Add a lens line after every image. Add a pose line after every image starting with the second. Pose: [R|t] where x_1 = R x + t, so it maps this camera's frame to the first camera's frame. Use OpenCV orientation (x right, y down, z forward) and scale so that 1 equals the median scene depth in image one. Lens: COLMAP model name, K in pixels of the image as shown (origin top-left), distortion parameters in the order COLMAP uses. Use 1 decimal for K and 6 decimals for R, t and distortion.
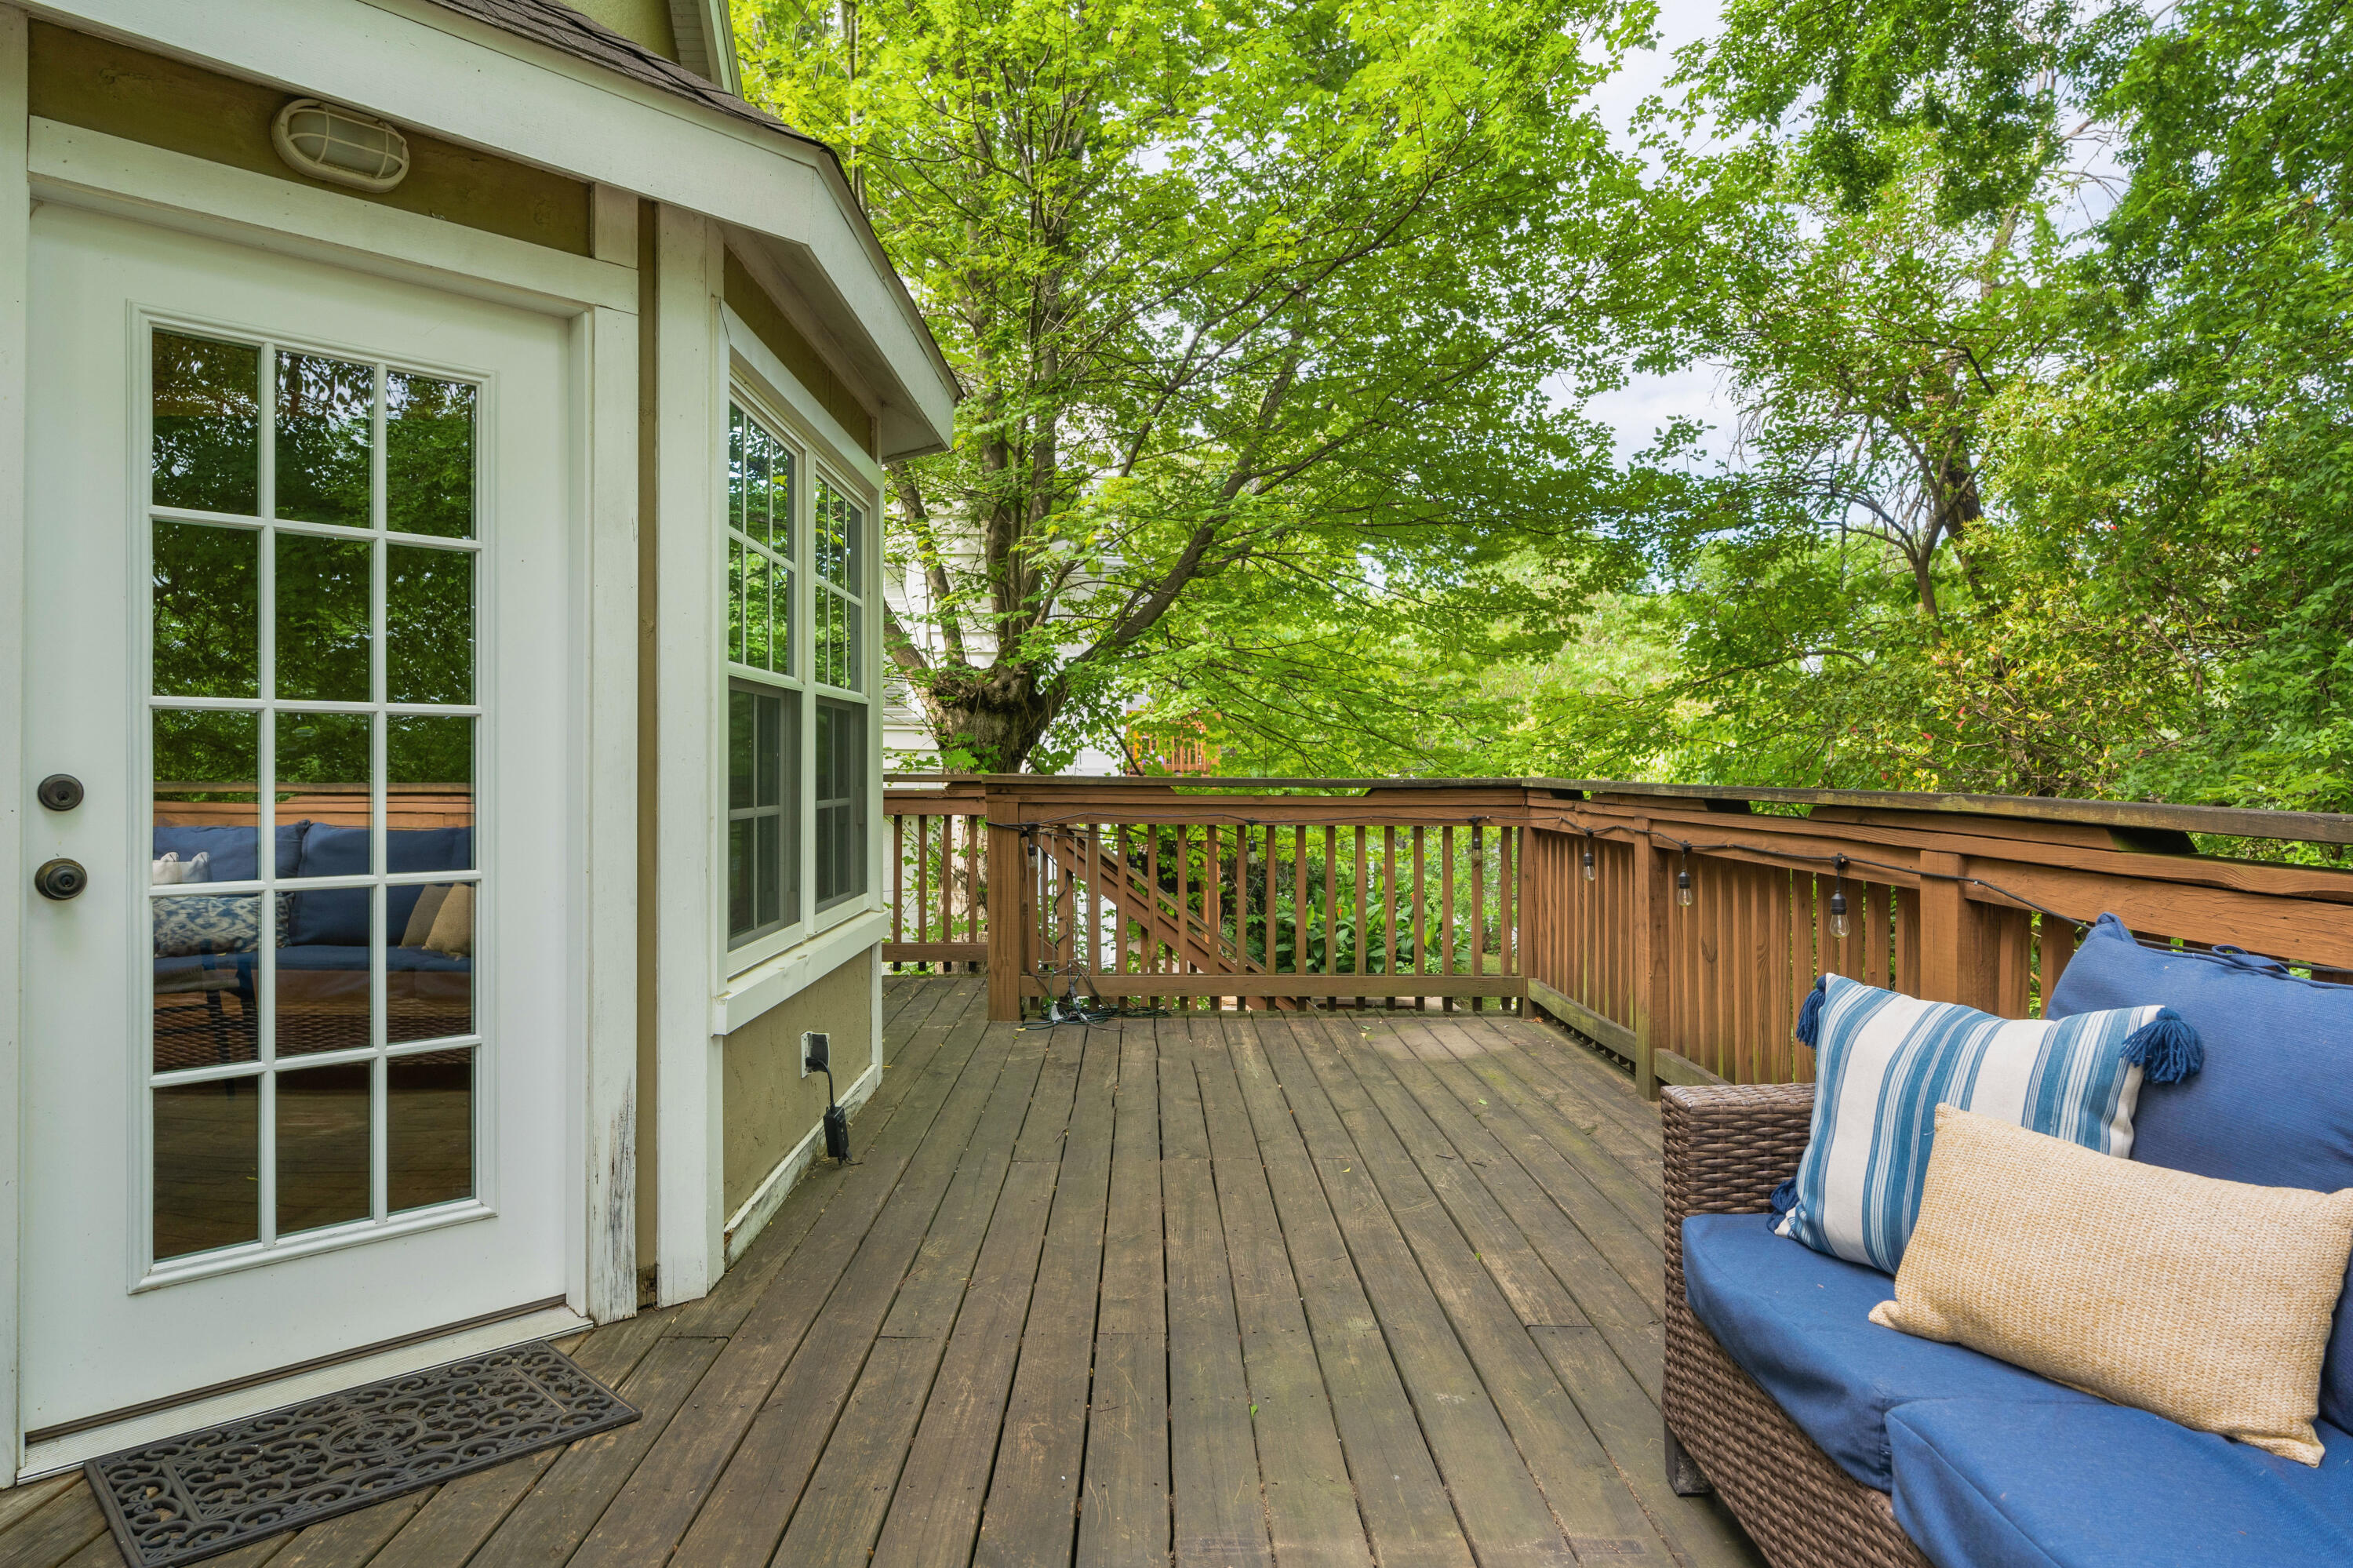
lens RADIAL K [[1385.4, 0, 1163.2], [0, 1385.4, 766.6], [0, 0, 1]] dist [-0.006513, -0.002303]
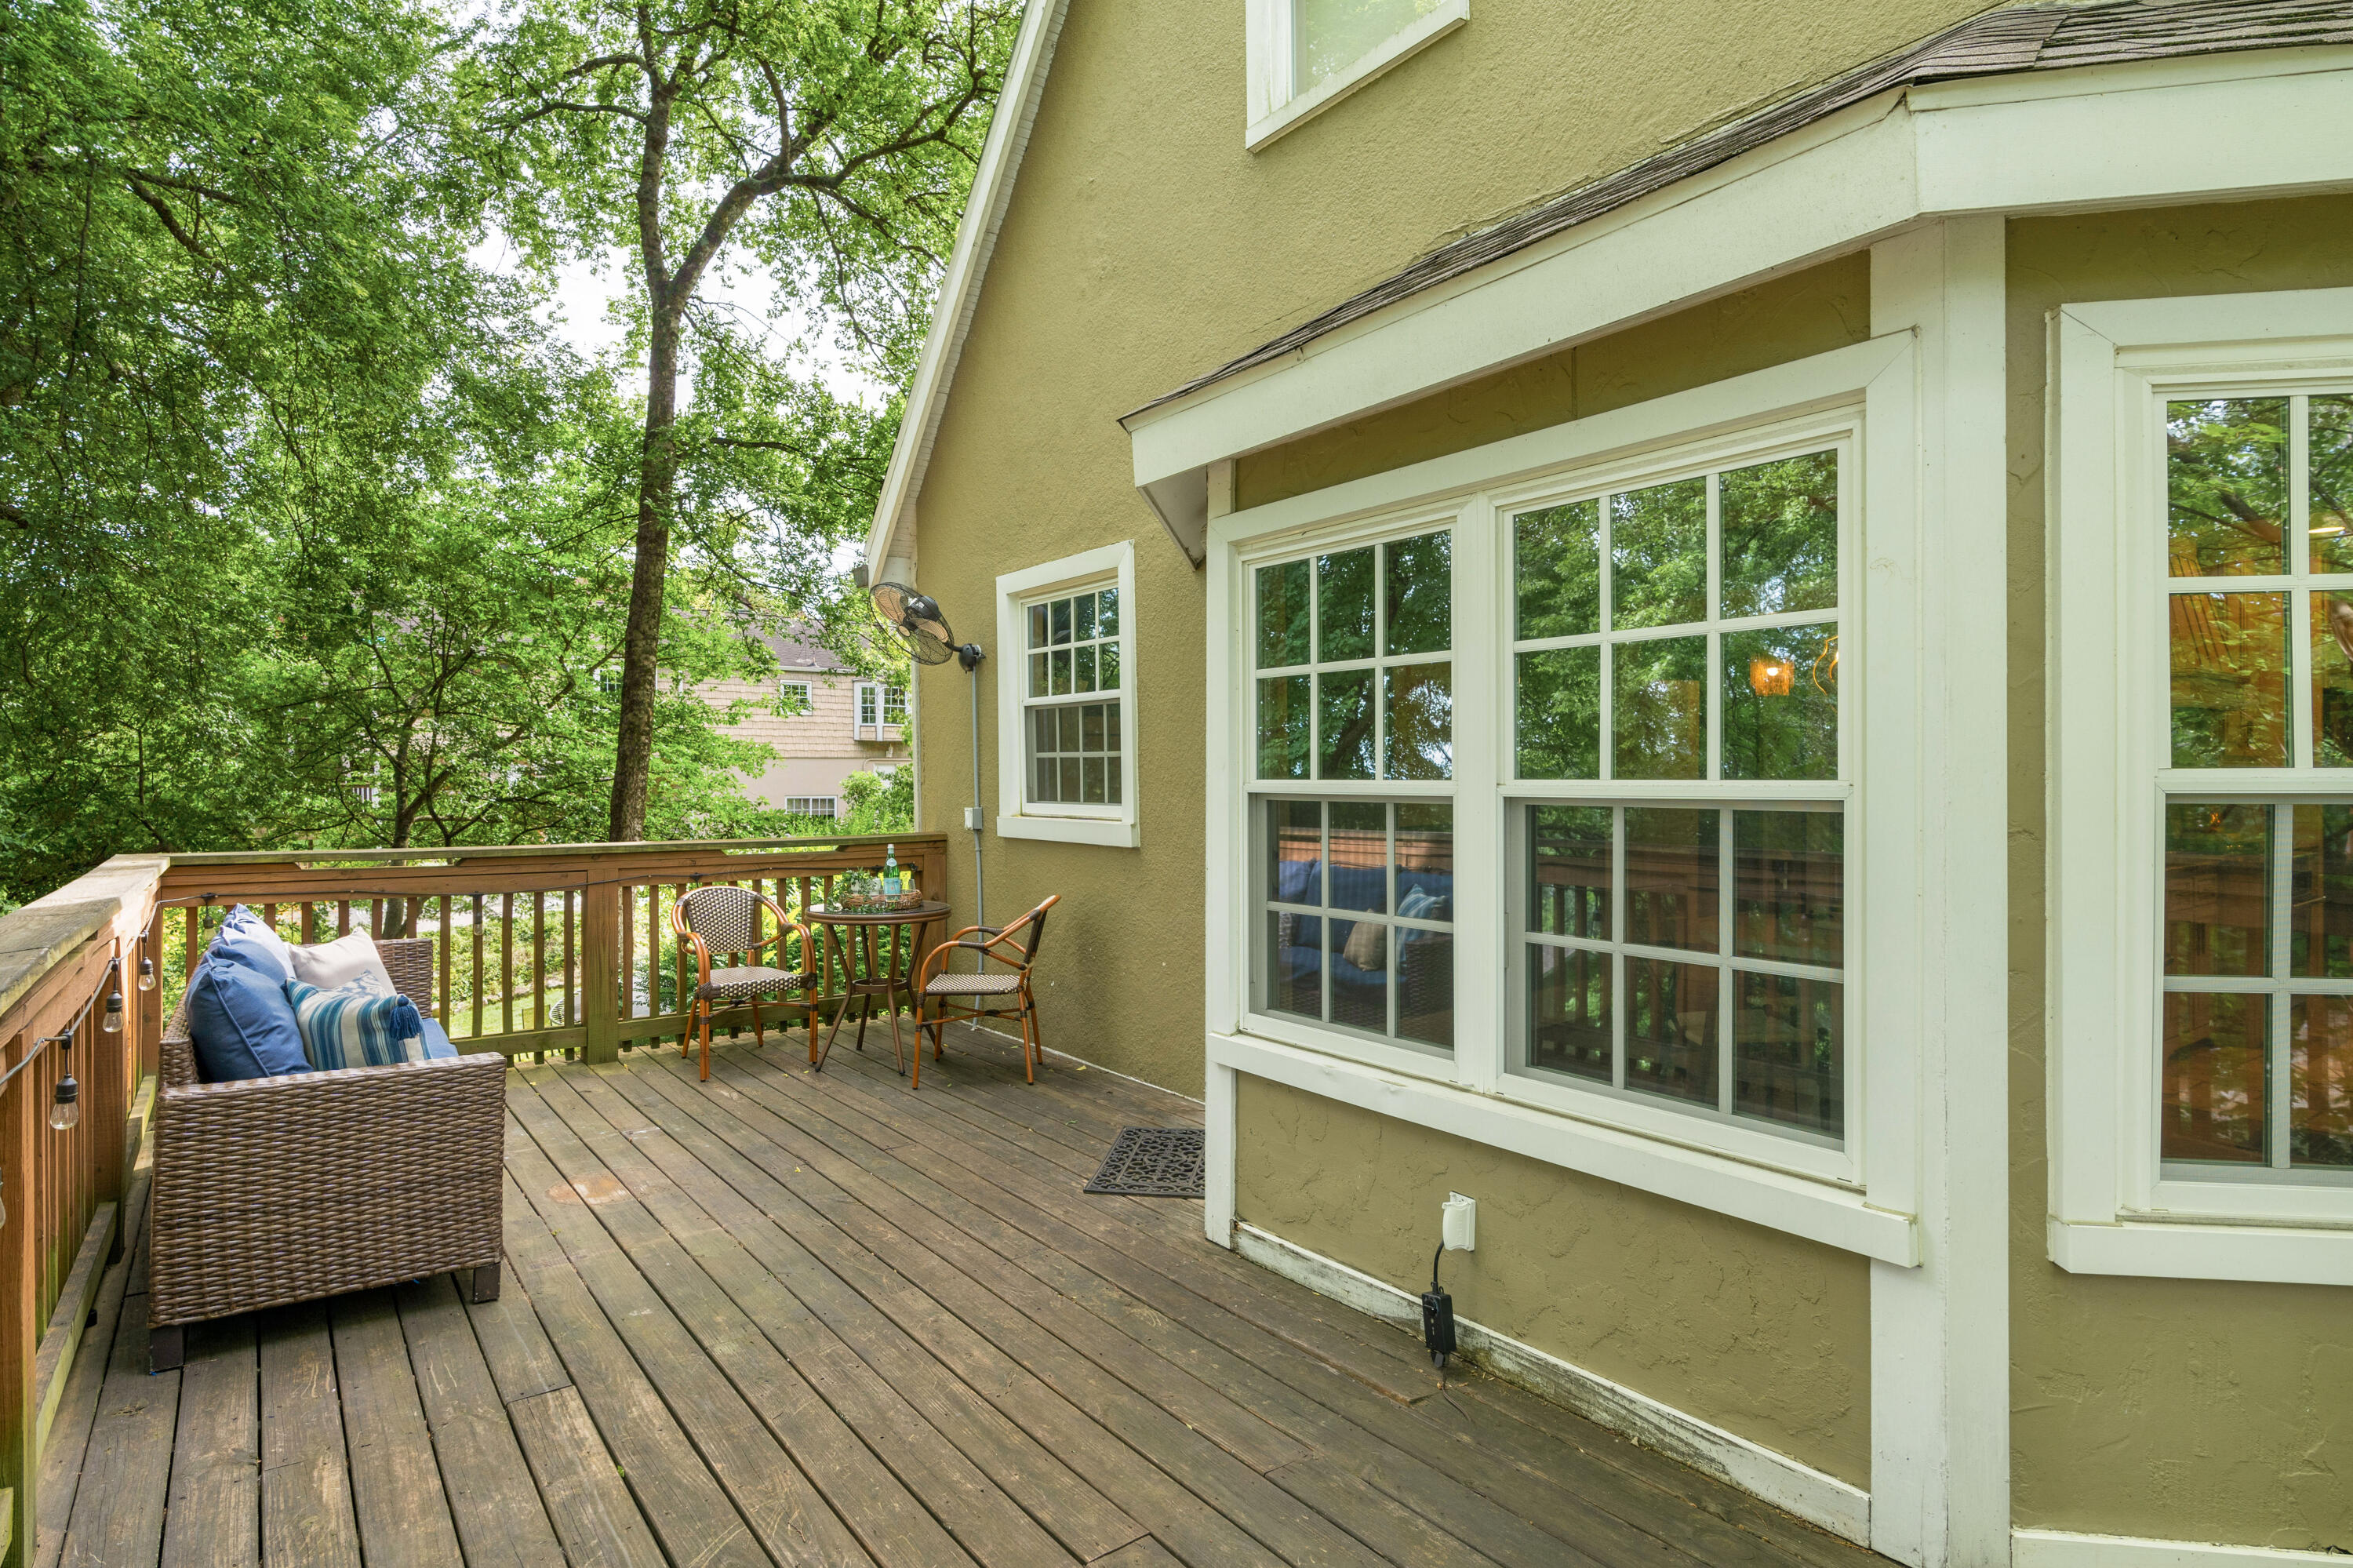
lens RADIAL K [[1219.1, 0, 1171.0], [0, 1219.1, 781.5], [0, 0, 1]] dist [-0.021272, 0.002868]
pose [[-0.795892, 0.000766, -0.605438, 0.498765], [-0.002959, 0.999982, 0.005155, -0.098344], [0.605431, 0.005895, -0.795876, 2.197684]]
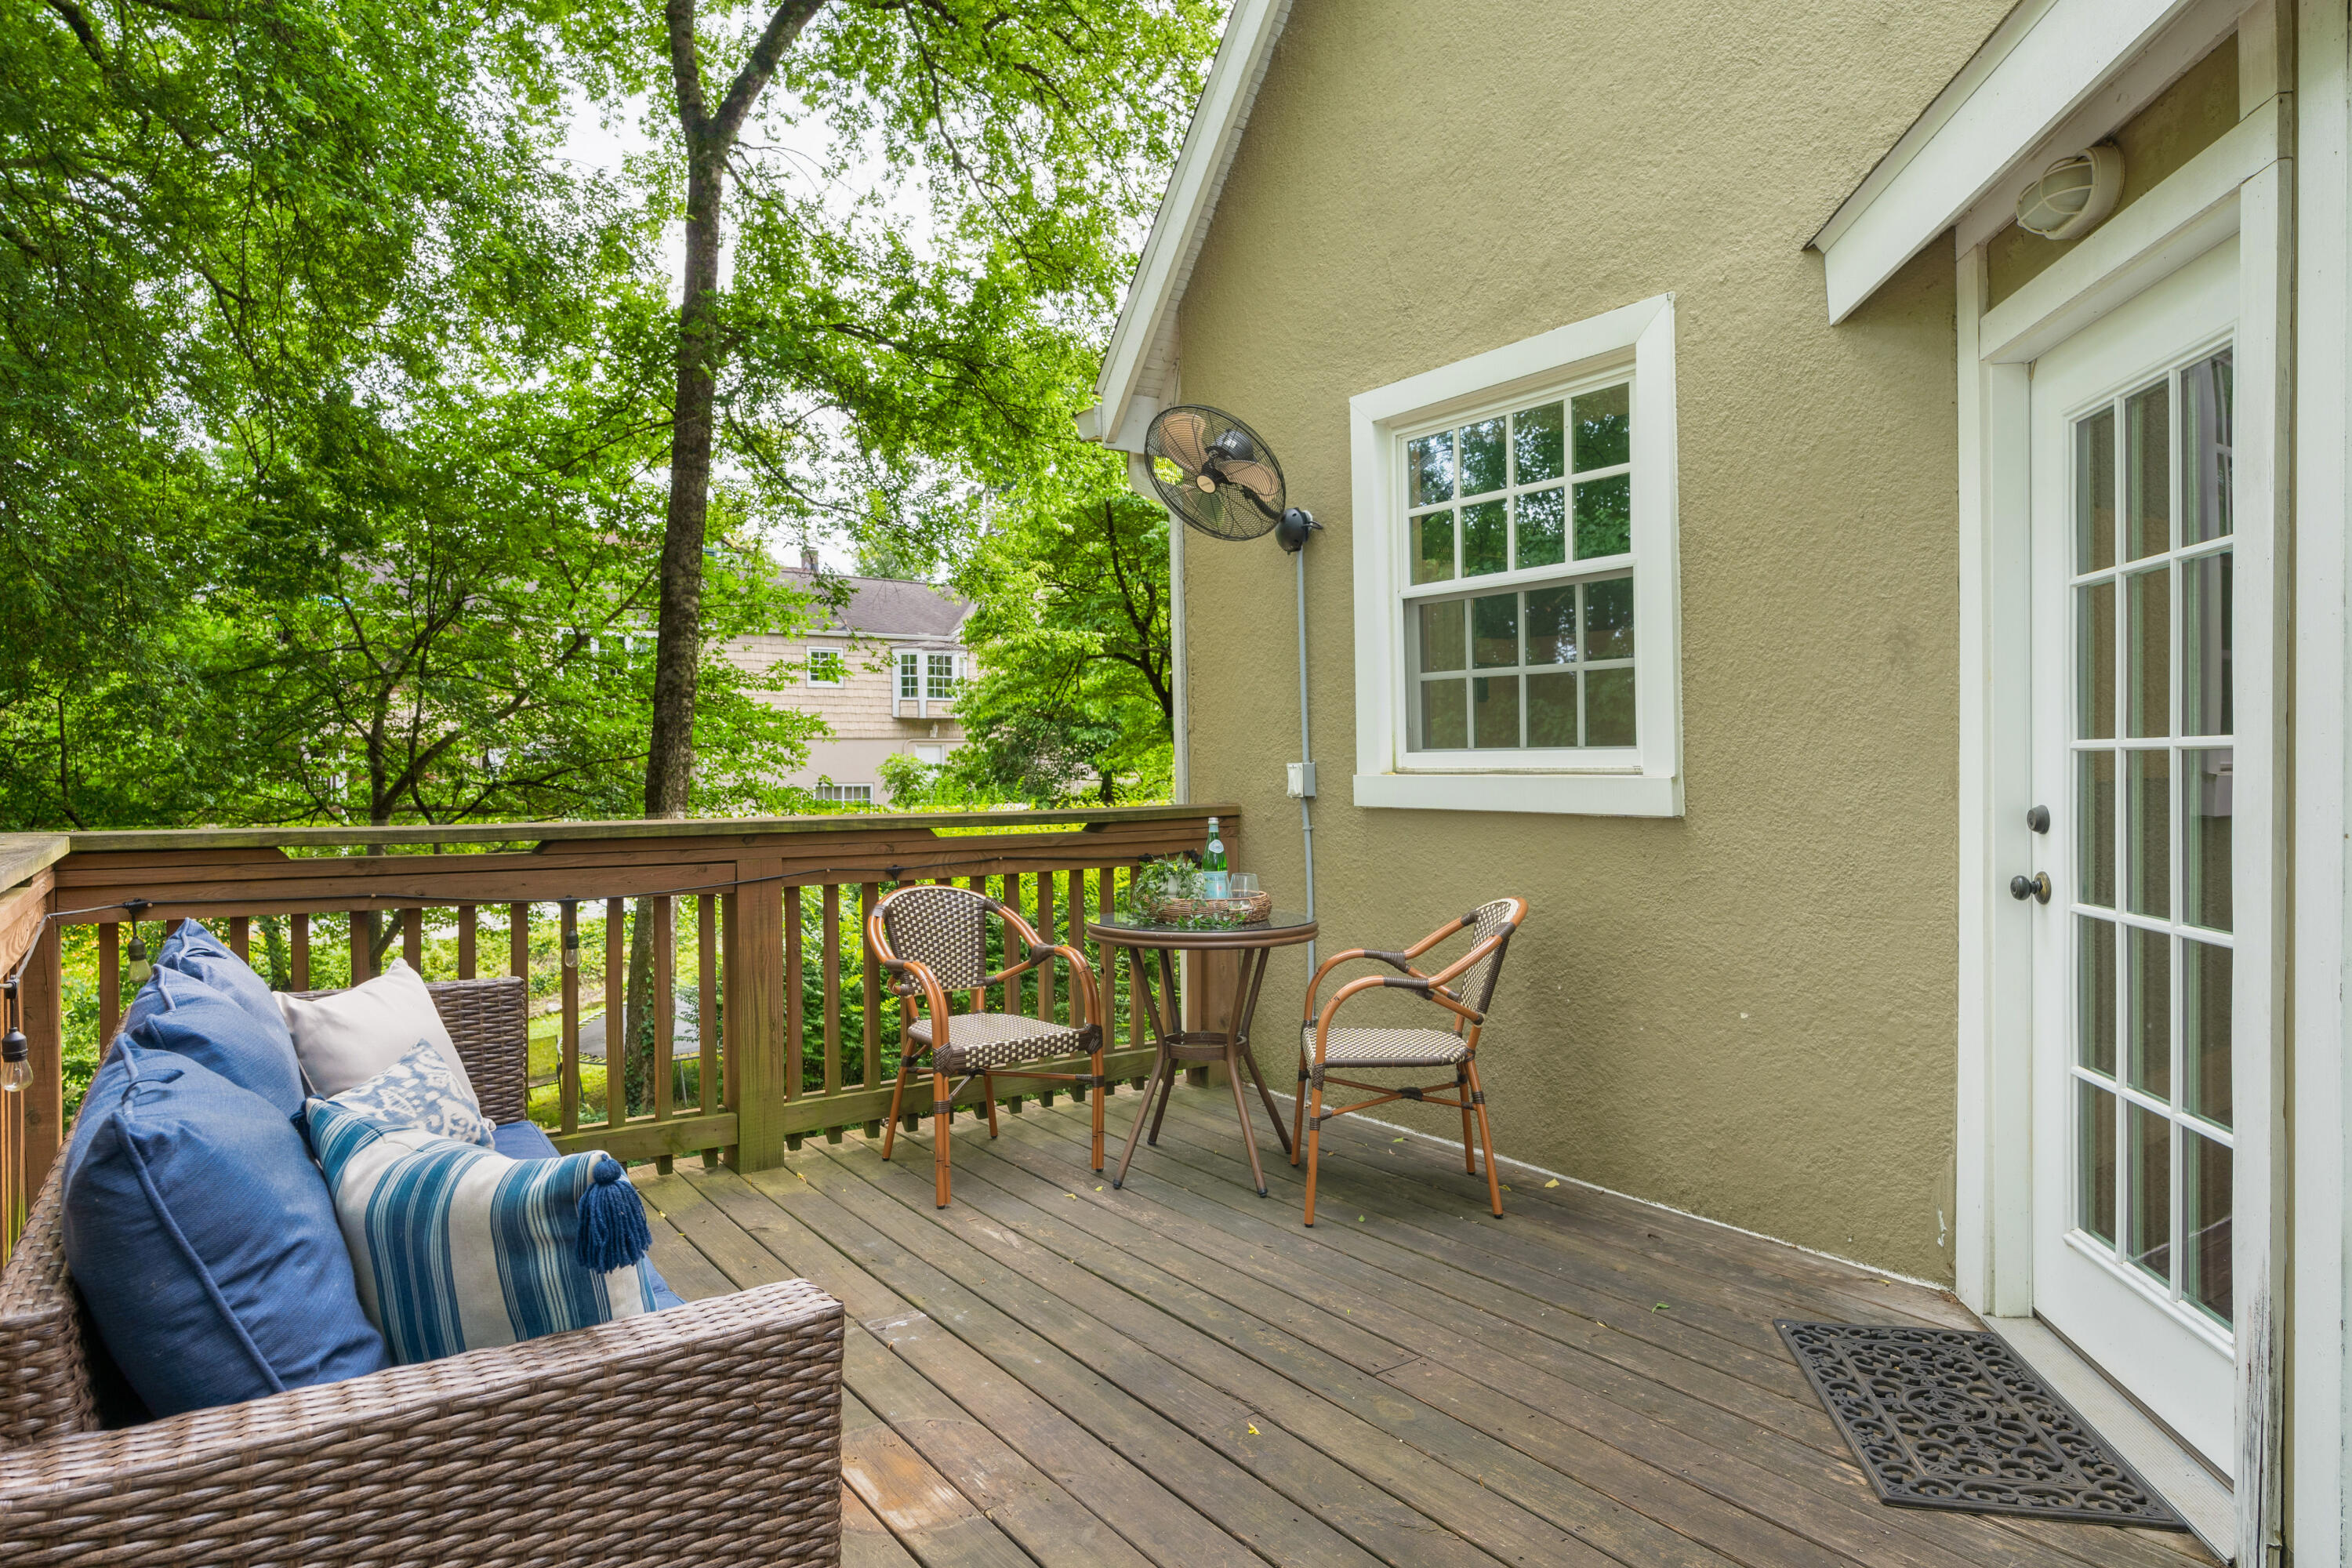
lens RADIAL K [[1384.7, 0, 1155.2], [0, 1384.7, 784.6], [0, 0, 1]] dist [-0.006513, -0.002303]
pose [[-0.821673, 0.011607, -0.569841, 0.508922], [0.003393, 0.999874, 0.015475, -0.030972], [0.569949, 0.010782, -0.821609, 1.353696]]
